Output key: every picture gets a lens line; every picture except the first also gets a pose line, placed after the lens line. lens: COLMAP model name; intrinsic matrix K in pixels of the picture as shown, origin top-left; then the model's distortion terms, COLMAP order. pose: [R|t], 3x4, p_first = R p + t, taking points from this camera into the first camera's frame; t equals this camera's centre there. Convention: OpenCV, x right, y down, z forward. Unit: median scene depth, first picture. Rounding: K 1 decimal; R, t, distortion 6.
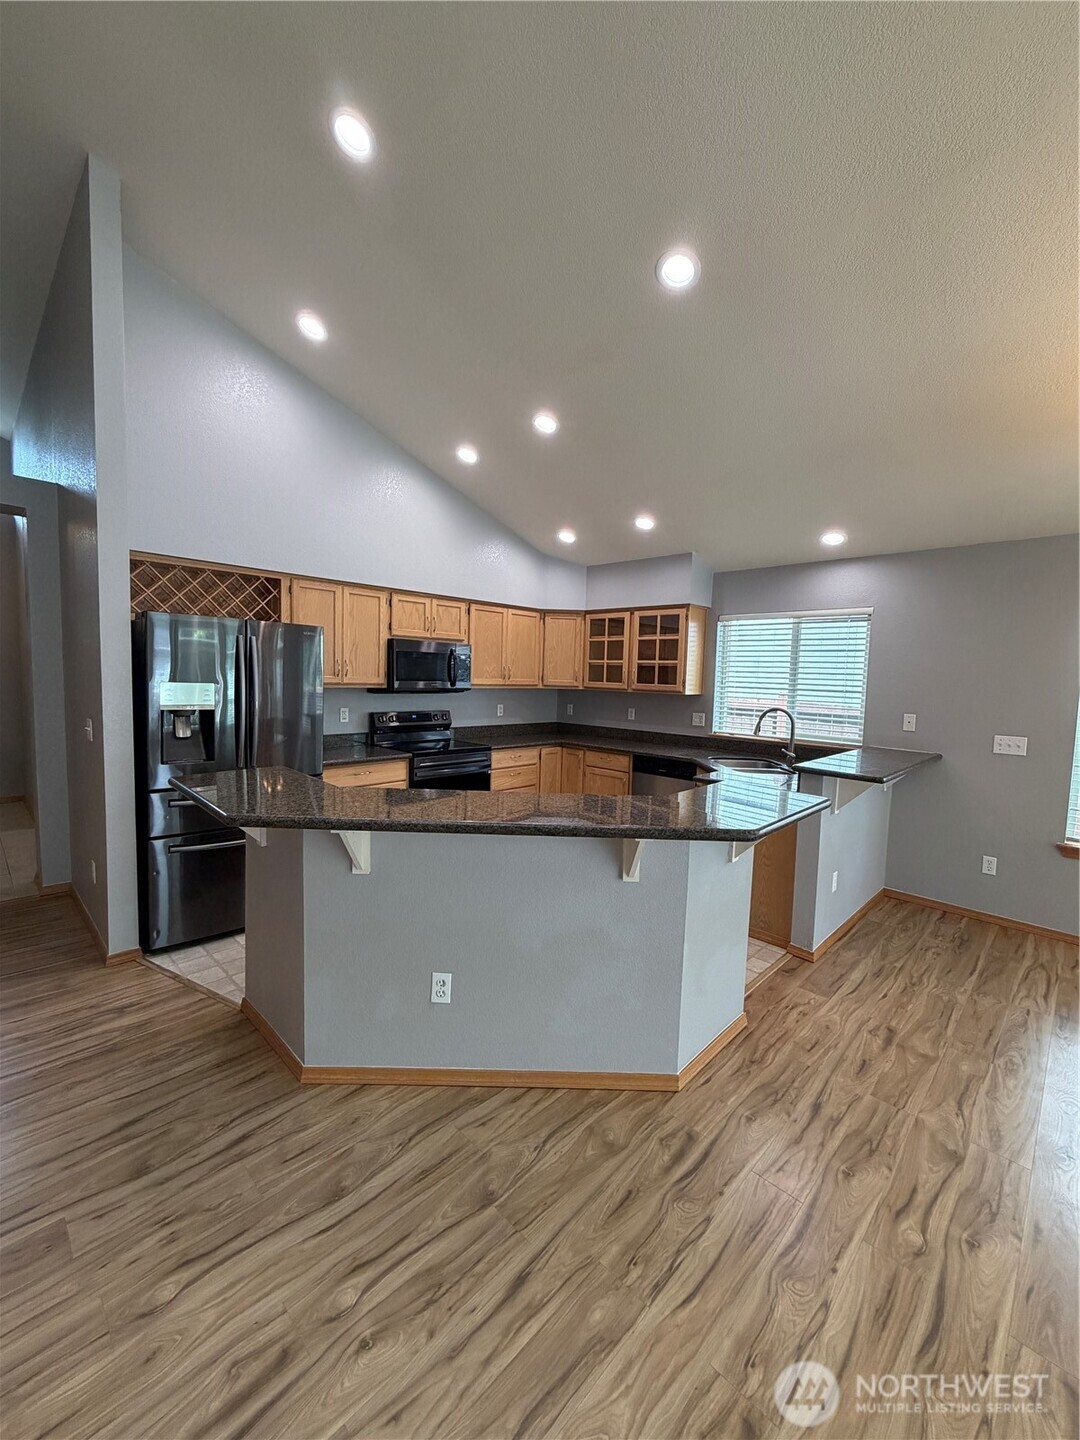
lens RADIAL K [[572.9, 0, 542.8], [0, 572.9, 718.0], [0, 0, 1]] dist [-0.001632, -0.000011]
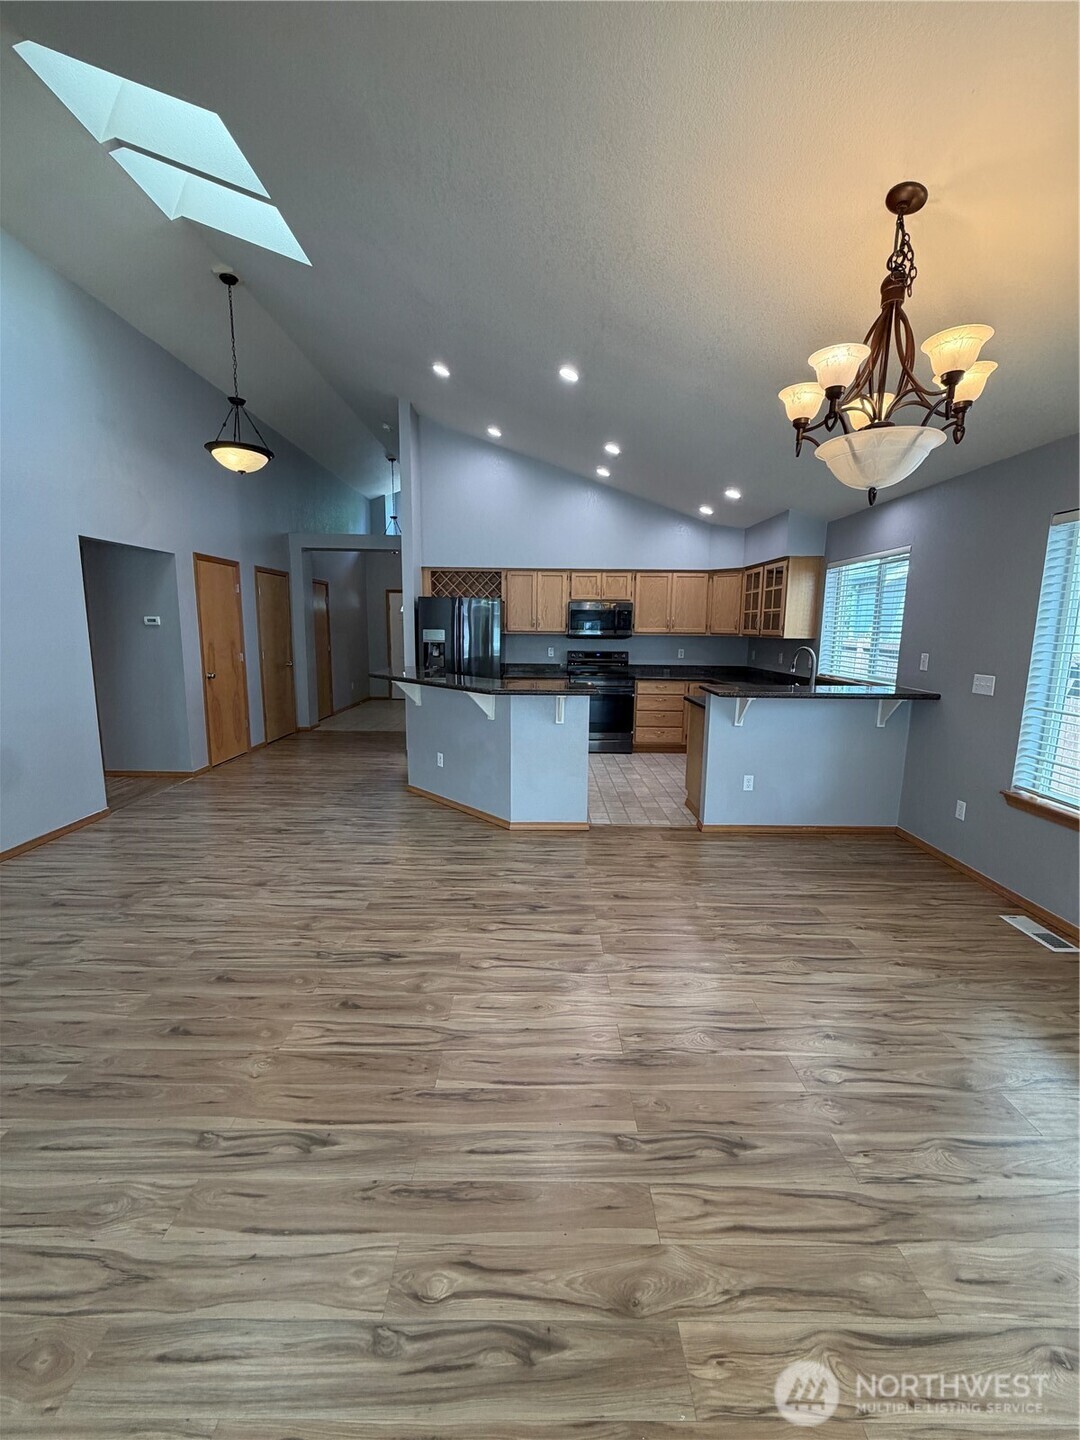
lens RADIAL K [[572.9, 0, 542.8], [0, 572.9, 718.0], [0, 0, 1]] dist [-0.001632, -0.000011]
pose [[0.700135, 0.091916, -0.708070, 0.800182], [-0.045223, 0.995397, 0.084497, 0.045150], [0.712577, -0.027138, 0.701069, -0.141525]]
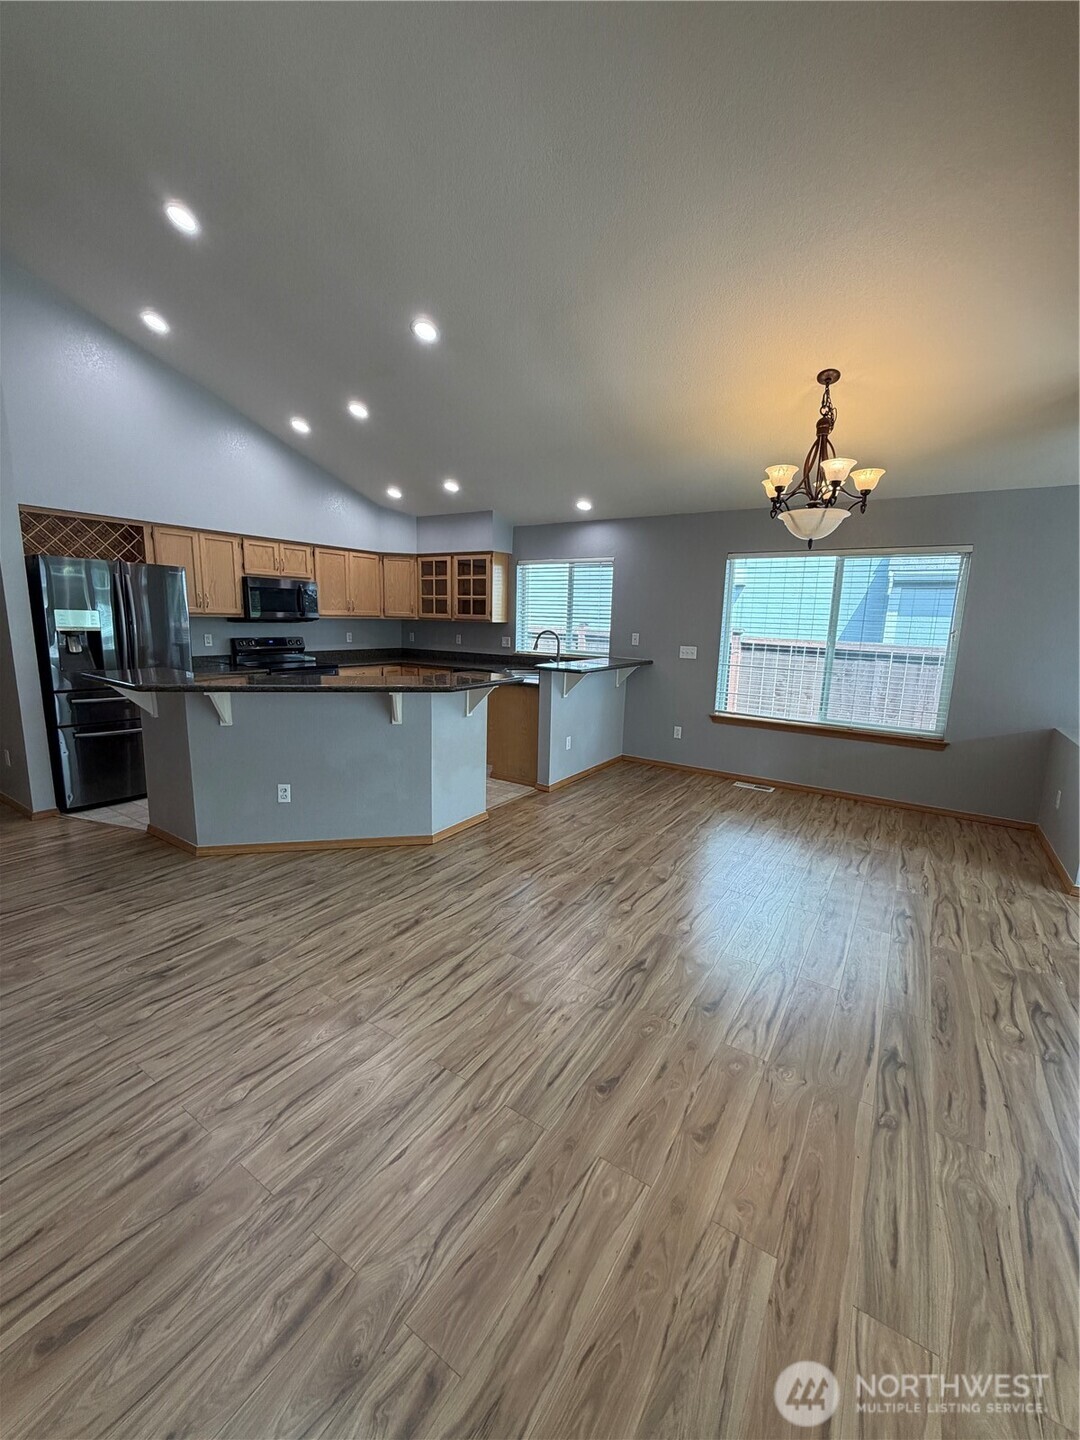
lens RADIAL K [[572.9, 0, 542.8], [0, 572.9, 718.0], [0, 0, 1]] dist [-0.001632, -0.000011]
pose [[0.981685, -0.036411, 0.186997, 0.120840], [0.016456, 0.994103, 0.107180, 0.041710], [-0.189797, -0.102140, 0.976496, -0.348883]]
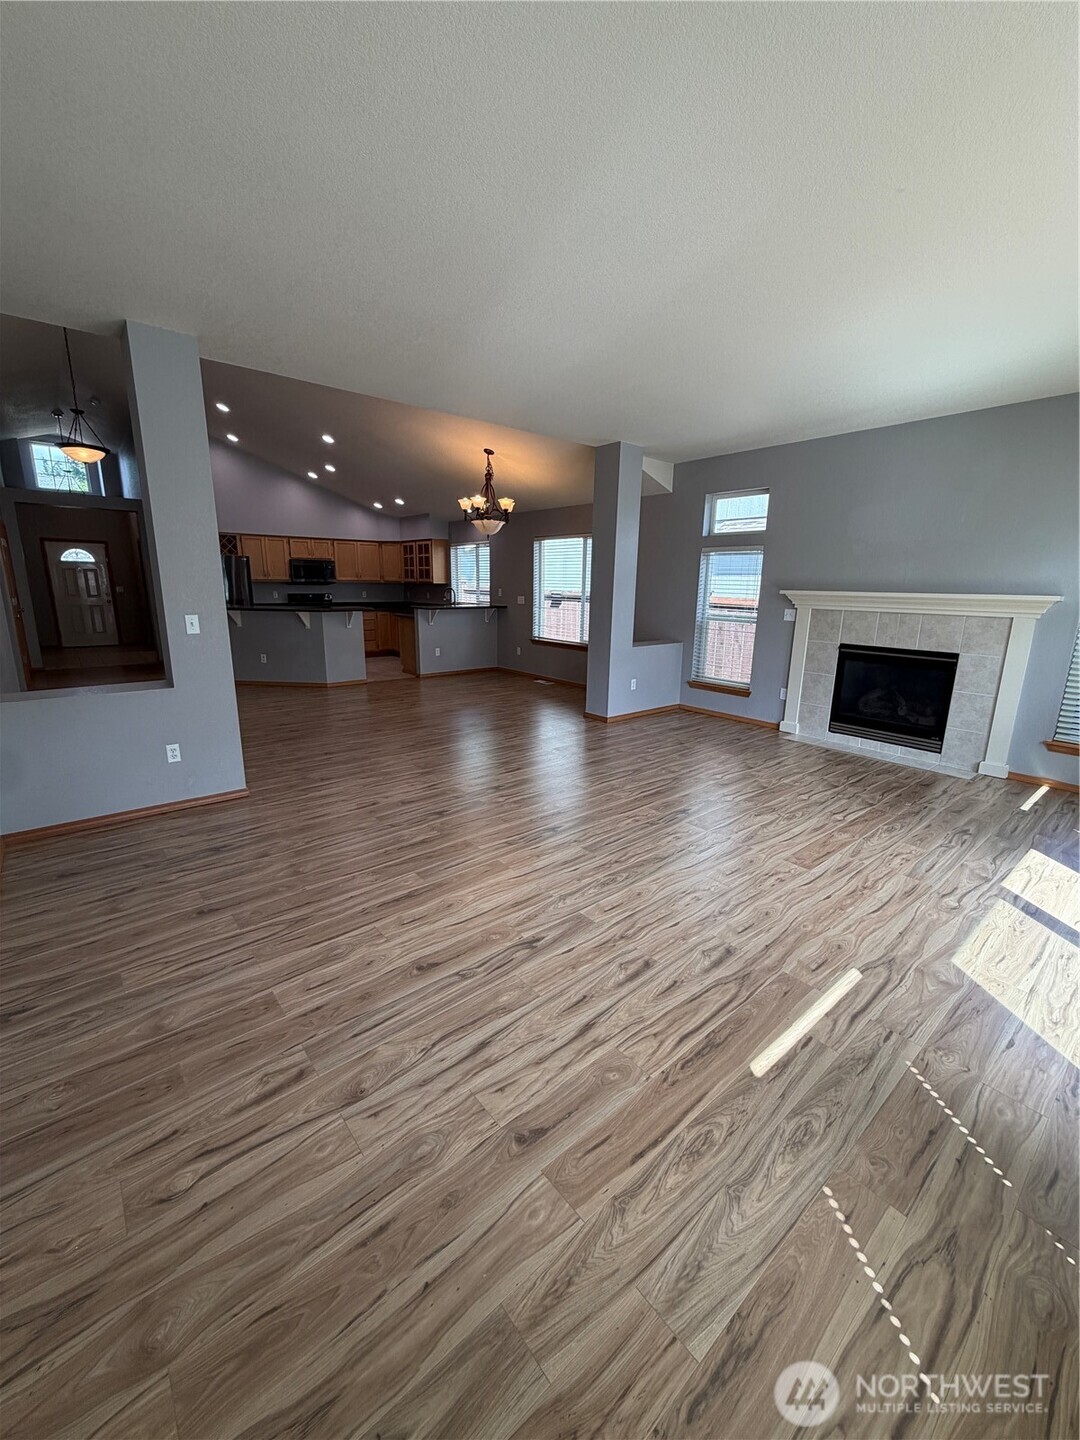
lens RADIAL K [[572.9, 0, 542.8], [0, 572.9, 718.0], [0, 0, 1]] dist [-0.001632, -0.000011]
pose [[0.994649, 0.008455, -0.102962, 0.951141], [0.007588, 0.987974, 0.154434, 0.136872], [0.103030, -0.154389, 0.982624, -1.196984]]
